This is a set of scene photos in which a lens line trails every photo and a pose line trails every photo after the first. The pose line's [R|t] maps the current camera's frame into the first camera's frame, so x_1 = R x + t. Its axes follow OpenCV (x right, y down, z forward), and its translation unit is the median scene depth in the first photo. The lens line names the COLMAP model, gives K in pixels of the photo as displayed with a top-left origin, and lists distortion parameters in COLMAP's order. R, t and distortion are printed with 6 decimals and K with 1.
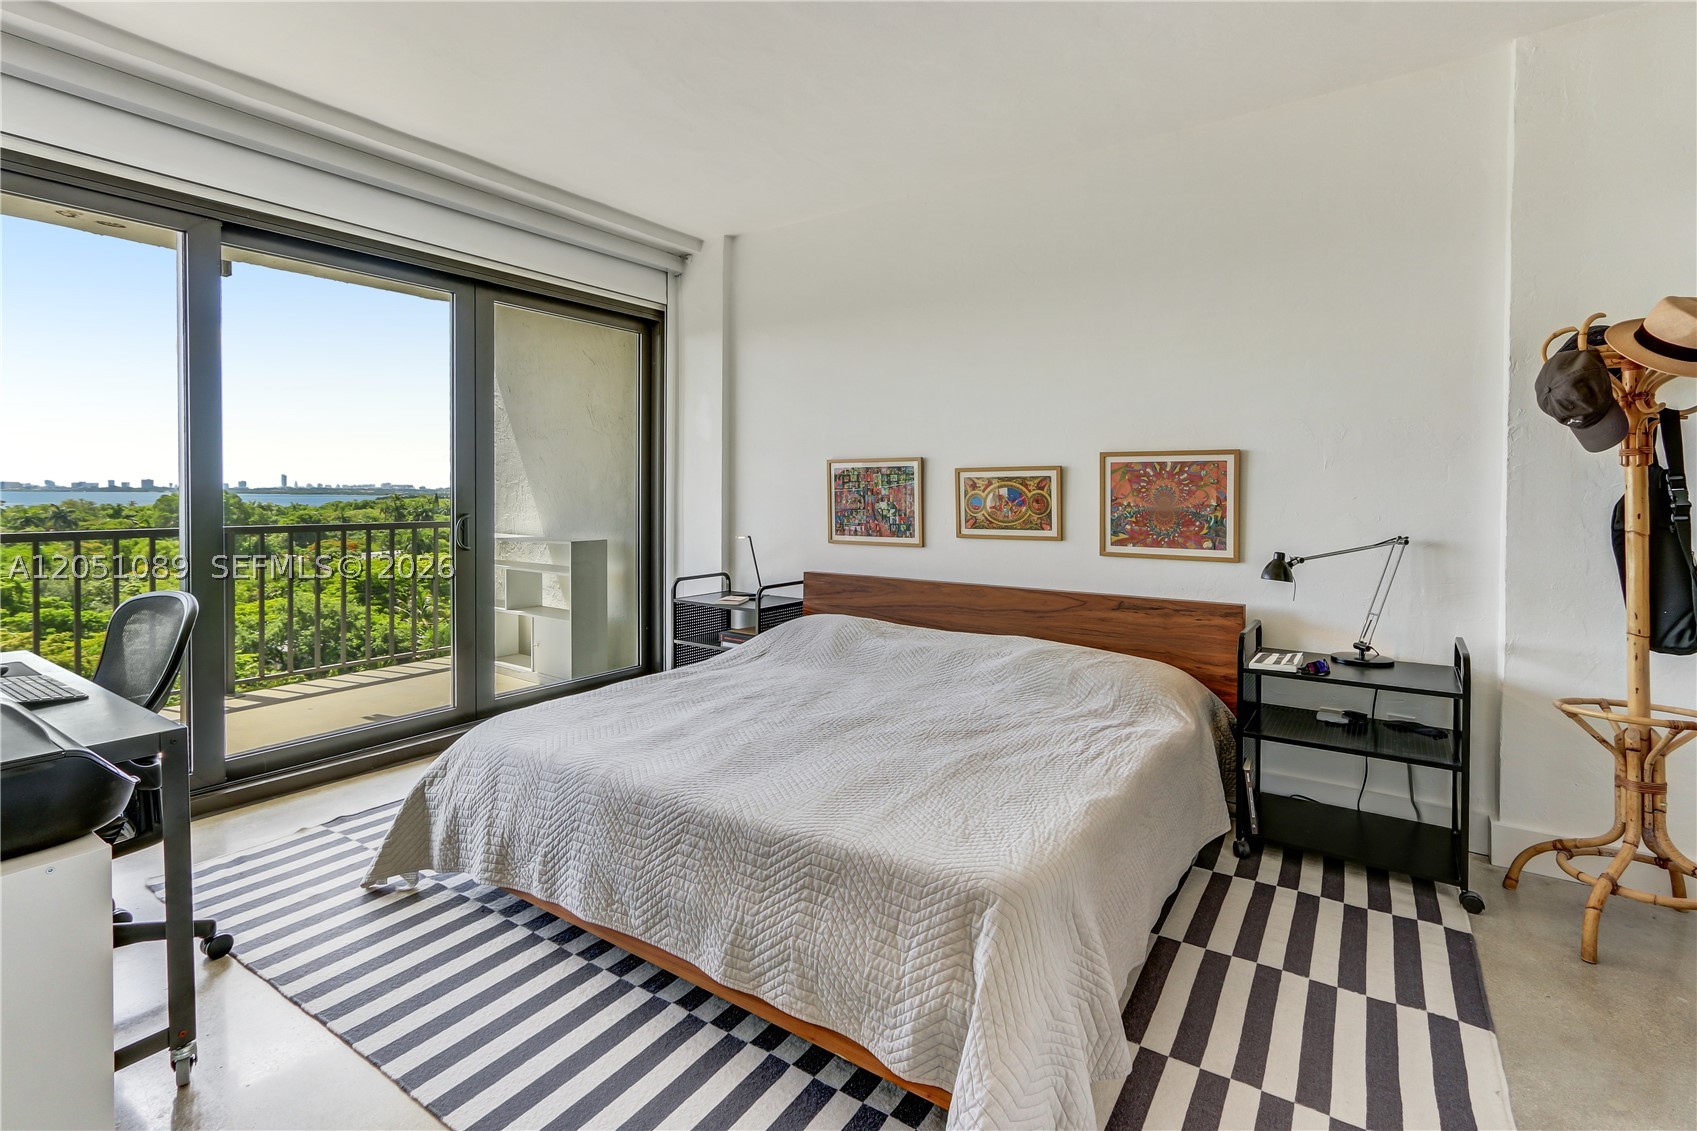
lens RADIAL K [[788.8, 0, 881.2], [0, 788.8, 485.8], [0, 0, 1]] dist [0.007401, 0.000719]
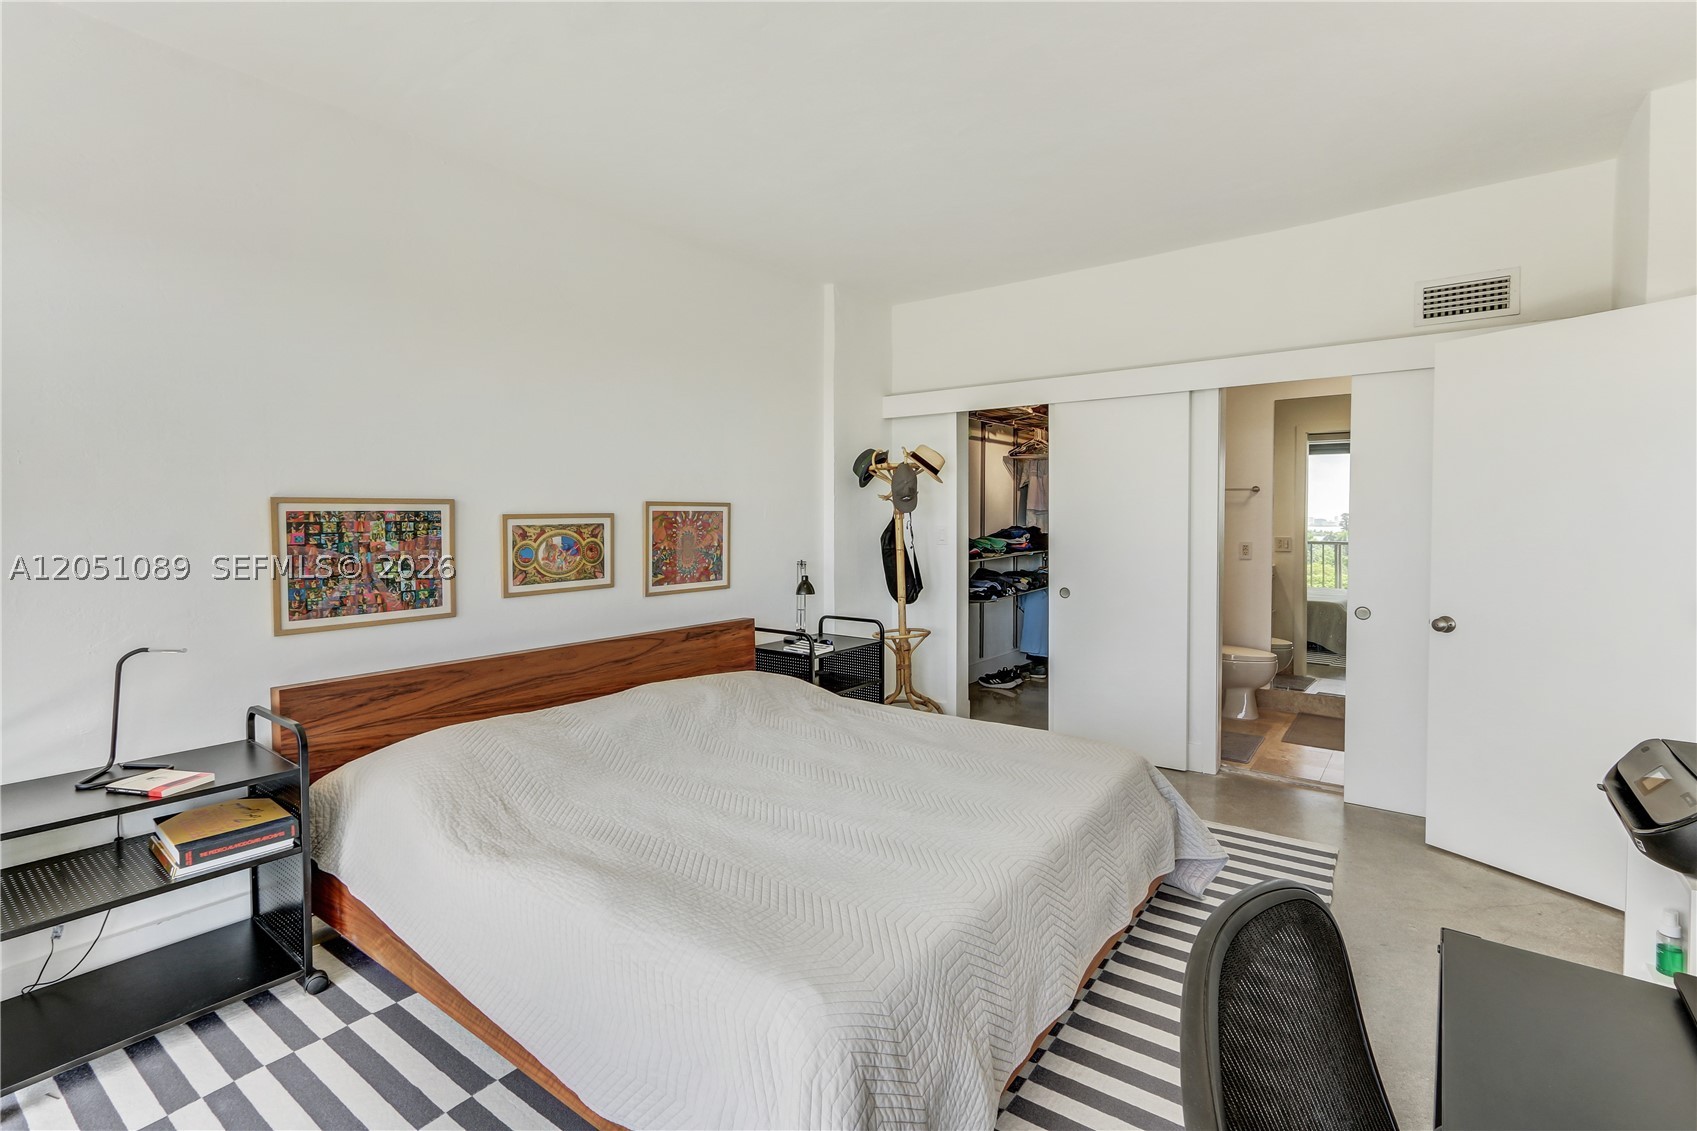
lens RADIAL K [[788.8, 0, 853.3], [0, 788.8, 526.3], [0, 0, 1]] dist [0.007401, 0.000719]
pose [[0.076983, -0.013340, 0.996943, -0.715339], [0.004158, 0.999906, 0.013058, -0.019258], [-0.997024, 0.003140, 0.077031, 0.584518]]
